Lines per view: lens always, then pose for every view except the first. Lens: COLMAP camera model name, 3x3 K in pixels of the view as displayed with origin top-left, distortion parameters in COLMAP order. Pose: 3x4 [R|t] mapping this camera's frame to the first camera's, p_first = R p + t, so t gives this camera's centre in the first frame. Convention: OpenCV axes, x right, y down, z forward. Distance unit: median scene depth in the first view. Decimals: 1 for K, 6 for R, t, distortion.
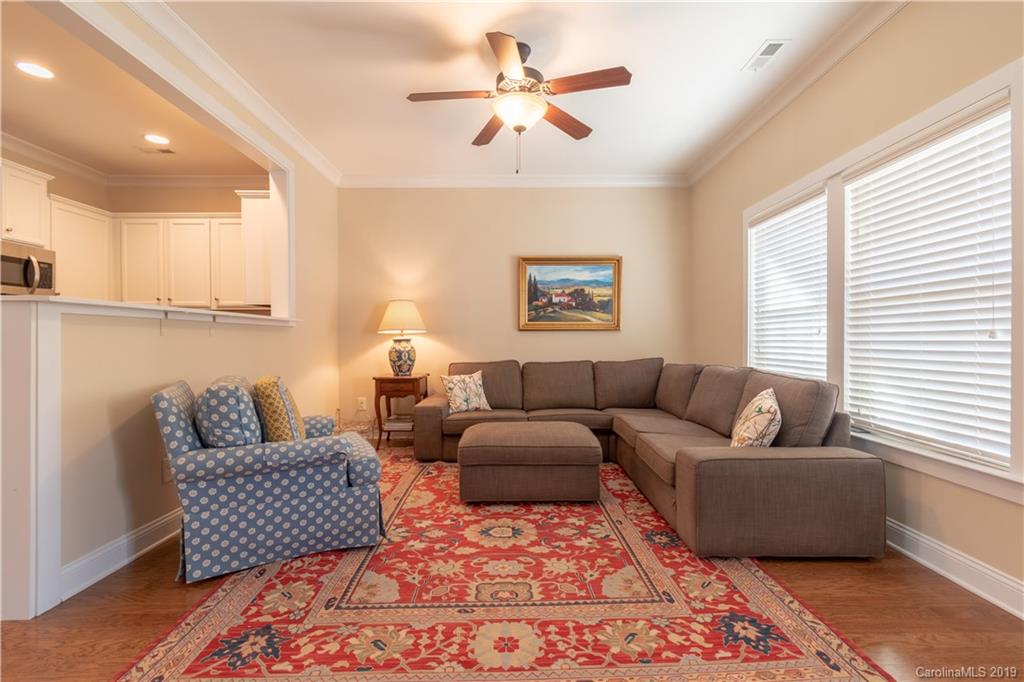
lens RADIAL K [[445.9, 0, 520.0], [0, 445.9, 336.6], [0, 0, 1]] dist [0.000750, -0.000075]
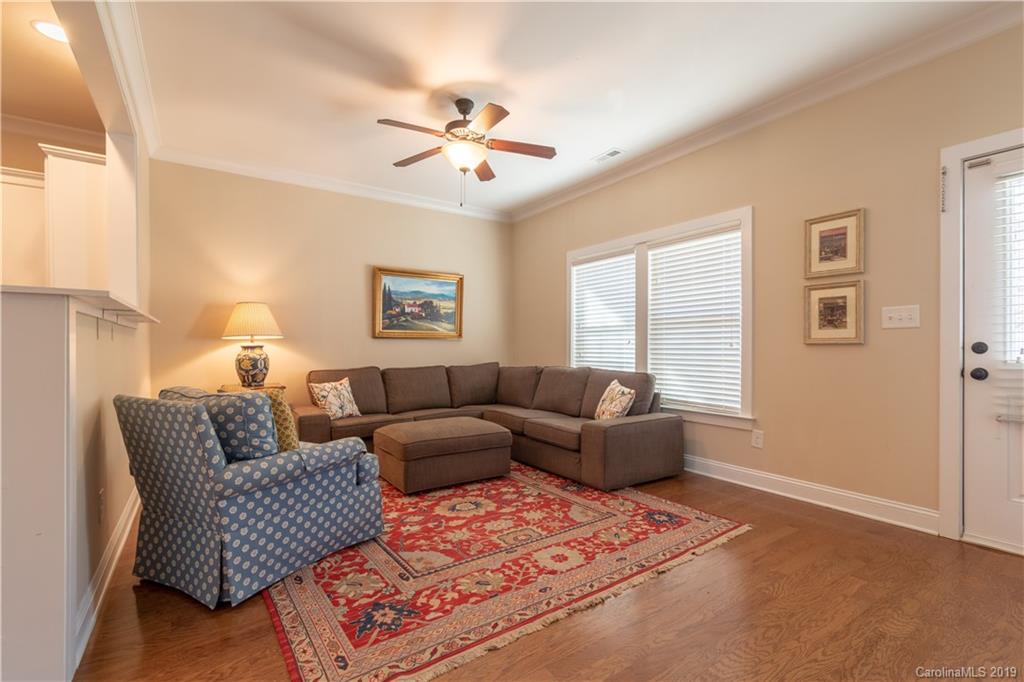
lens RADIAL K [[451.4, 0, 506.2], [0, 451.4, 342.6], [0, 0, 1]] dist [0.000575, -0.000075]
pose [[0.837621, 0.009287, 0.546173, -0.618590], [-0.006770, 0.999955, -0.006621, 0.004188], [-0.546210, 0.001848, 0.837646, -0.079935]]
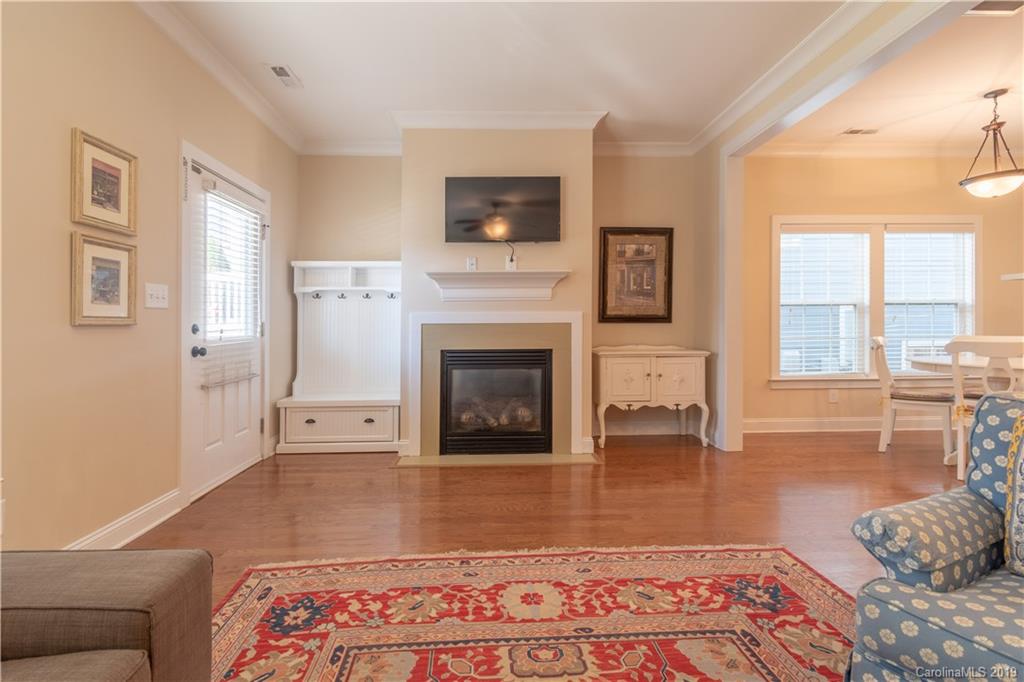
lens RADIAL K [[451.4, 0, 506.2], [0, 451.4, 342.6], [0, 0, 1]] dist [0.000575, -0.000075]
pose [[-0.999529, 0.013020, -0.027799, 0.036196], [0.012063, 0.999339, 0.034297, 0.006702], [0.028227, 0.033945, -0.999025, 1.334513]]
